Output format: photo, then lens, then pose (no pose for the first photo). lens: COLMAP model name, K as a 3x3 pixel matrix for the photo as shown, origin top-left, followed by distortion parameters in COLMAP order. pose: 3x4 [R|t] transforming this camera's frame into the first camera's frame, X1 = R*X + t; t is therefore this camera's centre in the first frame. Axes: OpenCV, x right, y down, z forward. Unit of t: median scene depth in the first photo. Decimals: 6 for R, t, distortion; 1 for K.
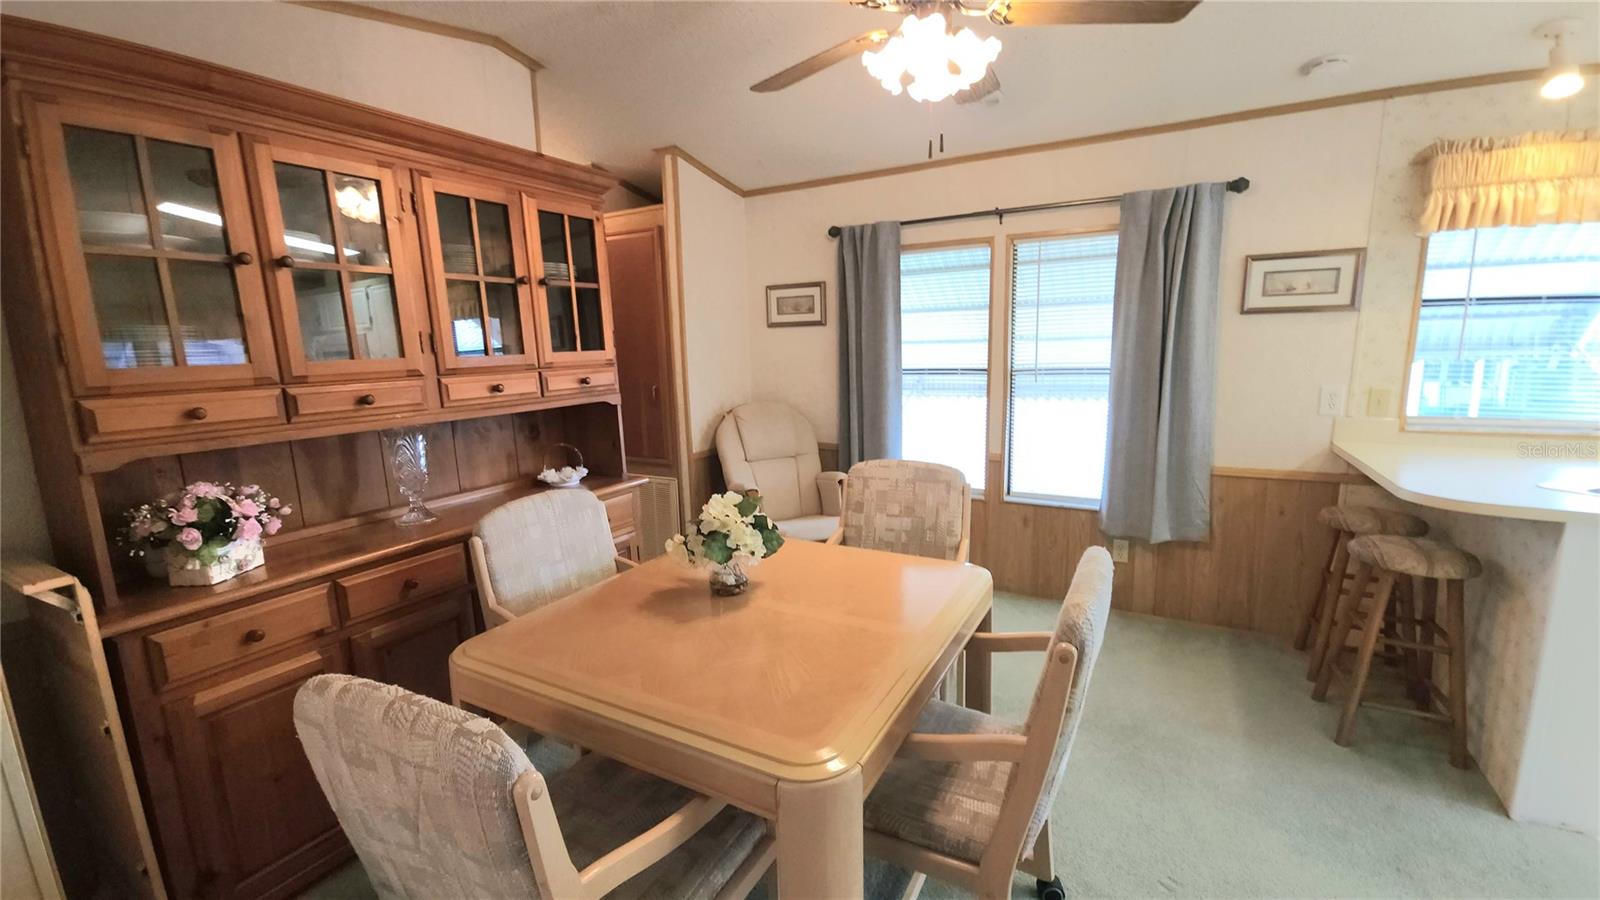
lens RADIAL K [[655.1, 0, 800.4], [0, 655.1, 451.5], [0, 0, 1]] dist [0.008906, -0.007541]
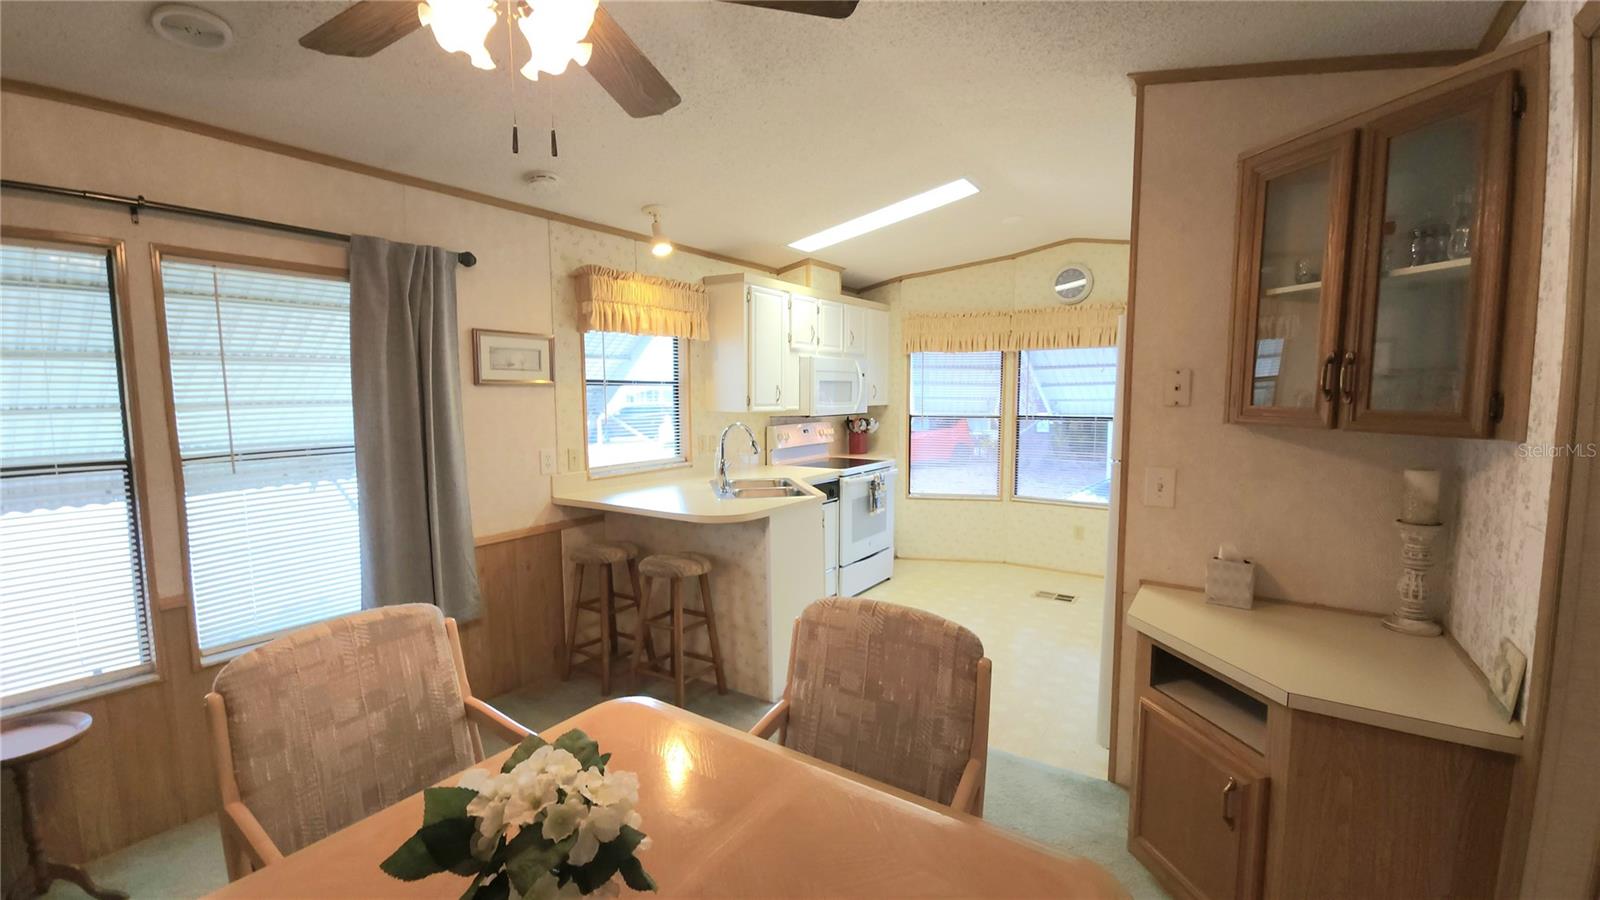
lens RADIAL K [[655.1, 0, 800.5], [0, 655.1, 454.9], [0, 0, 1]] dist [0.008906, -0.007541]
pose [[0.087688, -0.071494, 0.993579, -0.327135], [0.169328, 0.983975, 0.055859, -0.082424], [-0.981651, 0.163343, 0.098389, 0.465799]]
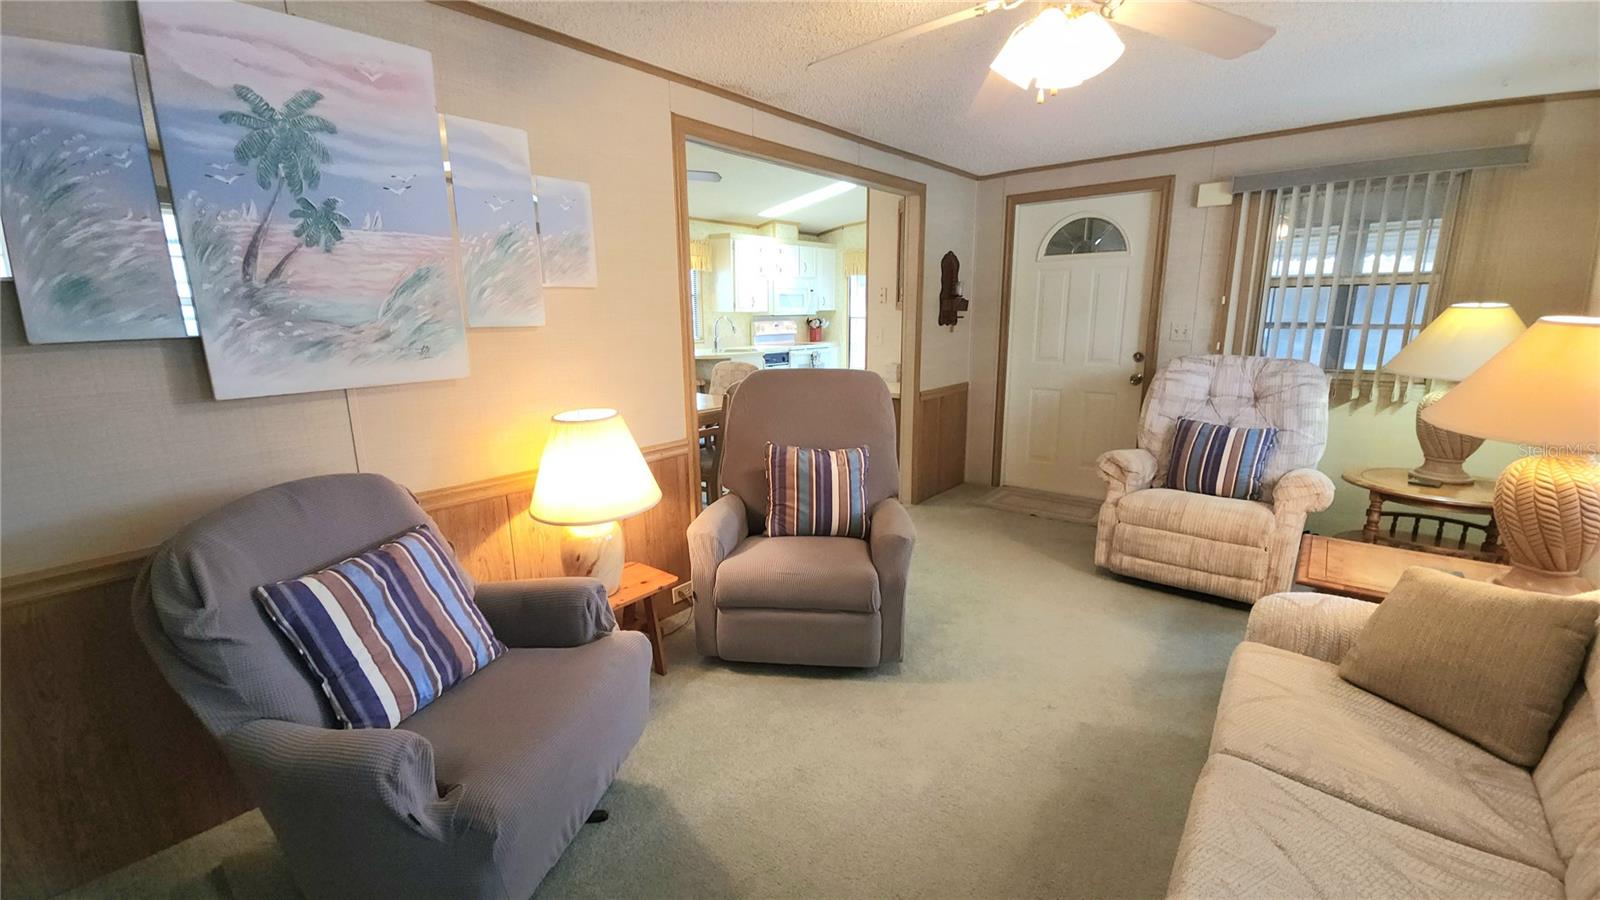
lens RADIAL K [[655.1, 0, 813.5], [0, 655.1, 454.5], [0, 0, 1]] dist [0.008906, -0.007541]
pose [[0.155351, -0.191243, 0.969171, -1.544024], [0.166979, 0.972048, 0.165045, 0.067906], [-0.973645, 0.136191, 0.182942, -0.026159]]
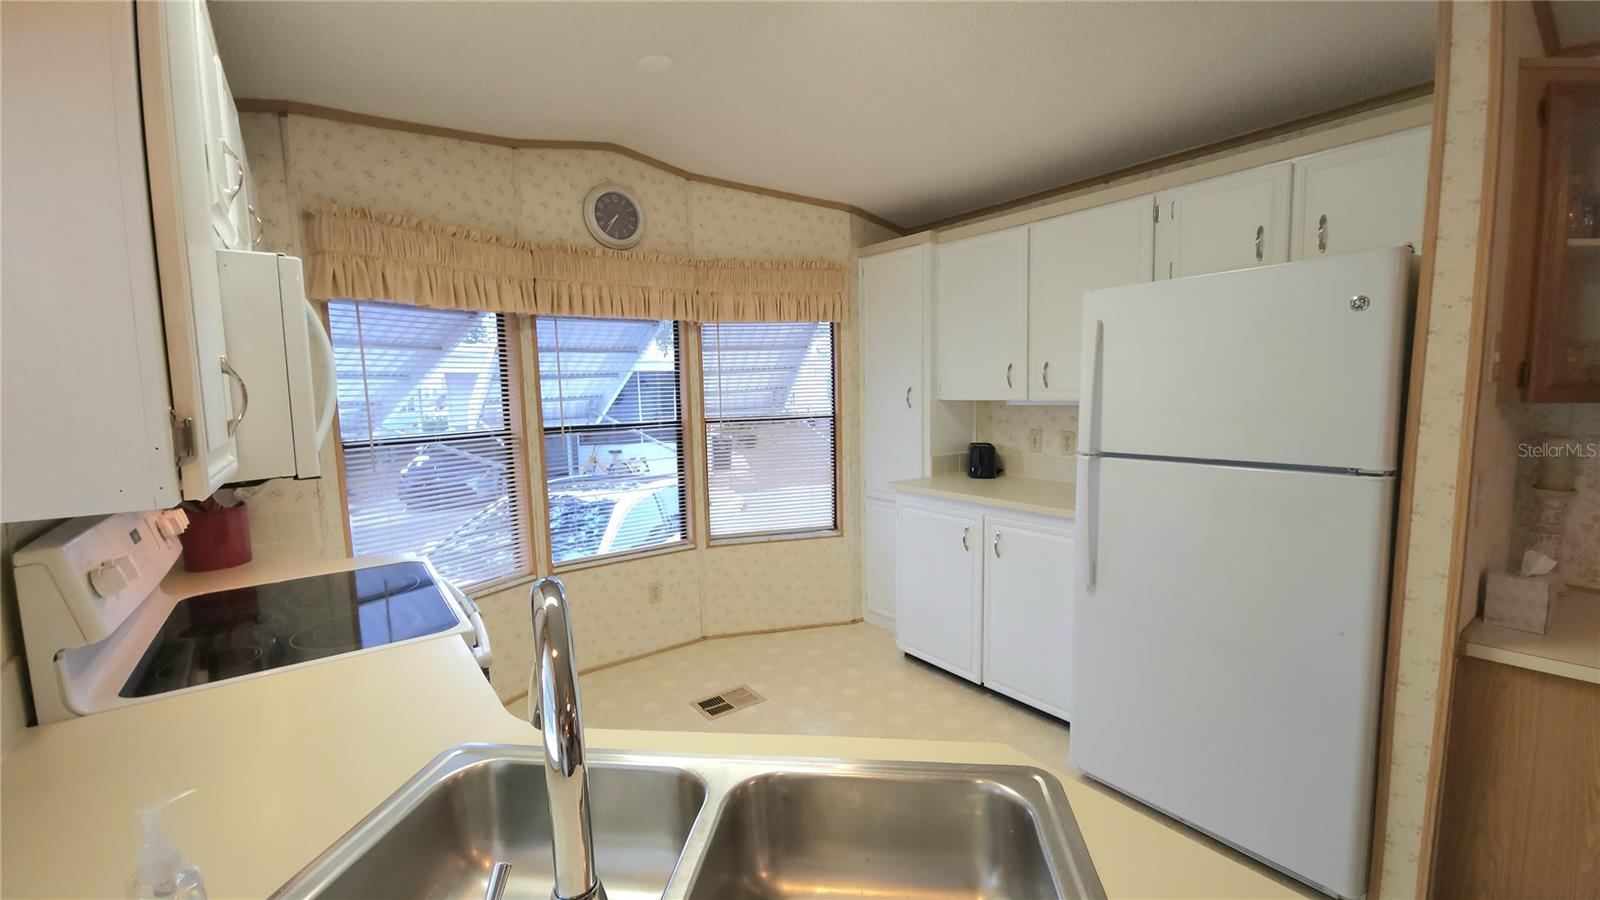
lens RADIAL K [[655.1, 0, 800.3], [0, 655.1, 455.7], [0, 0, 1]] dist [0.008906, -0.007541]
pose [[-0.910837, -0.000215, 0.412765, 0.854150], [0.113969, 0.960995, 0.251992, -0.173245], [-0.396719, 0.276566, -0.875286, 0.851281]]
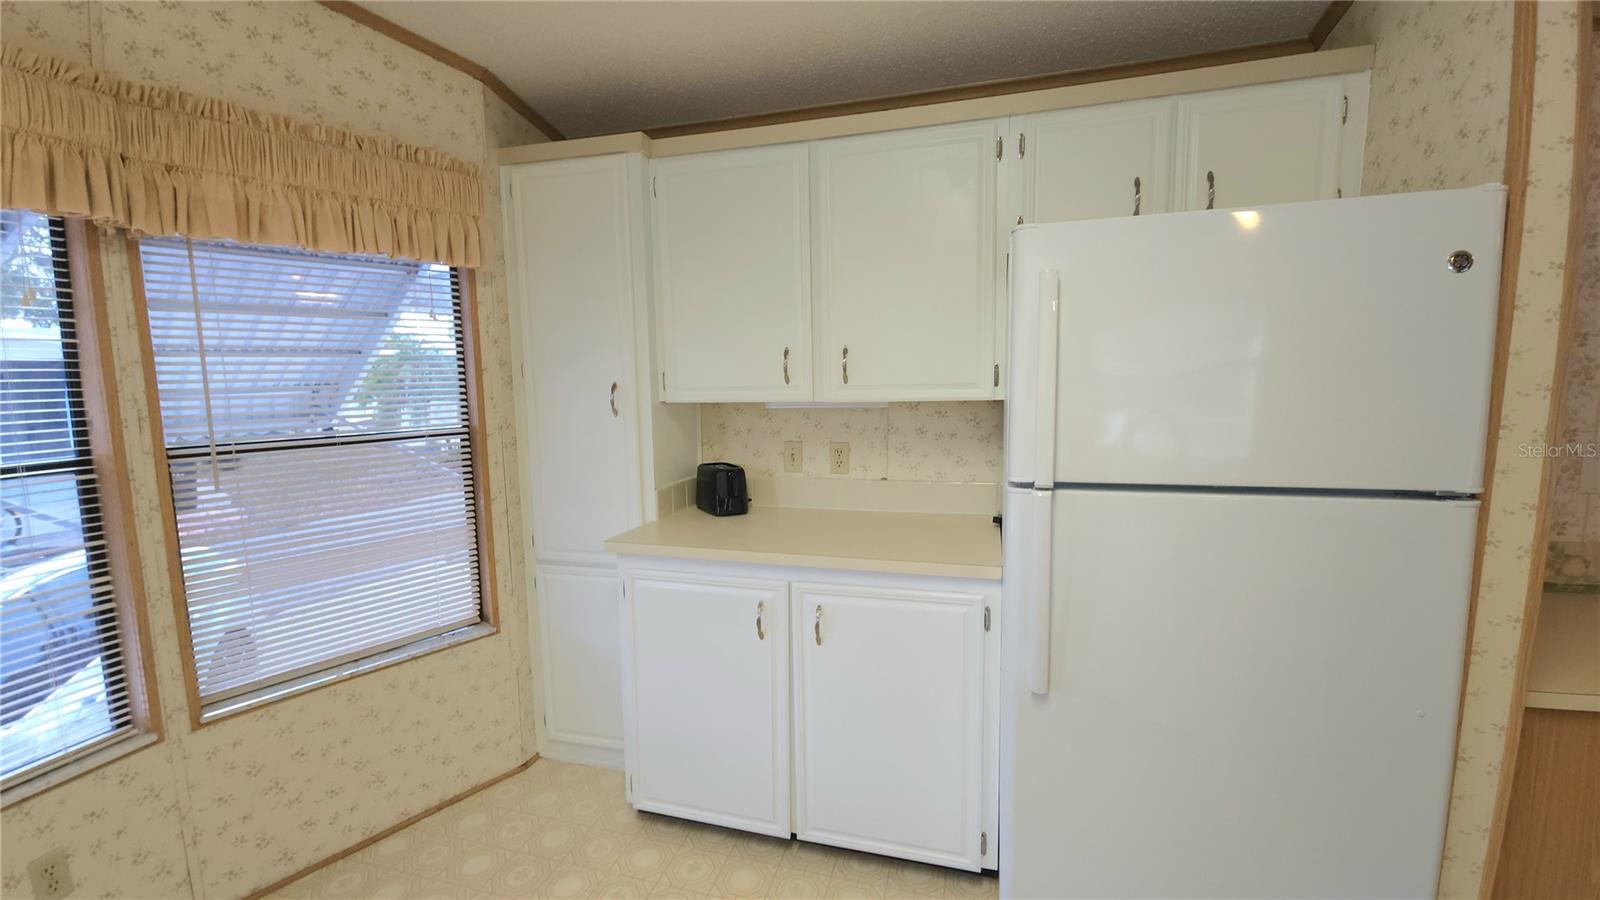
lens RADIAL K [[655.1, 0, 802.1], [0, 655.1, 454.5], [0, 0, 1]] dist [0.008906, -0.007541]
pose [[-0.973126, 0.064521, -0.221049, 1.153920], [-0.001901, 0.957660, 0.287895, -0.100872], [0.230265, 0.280578, -0.931801, 0.427005]]
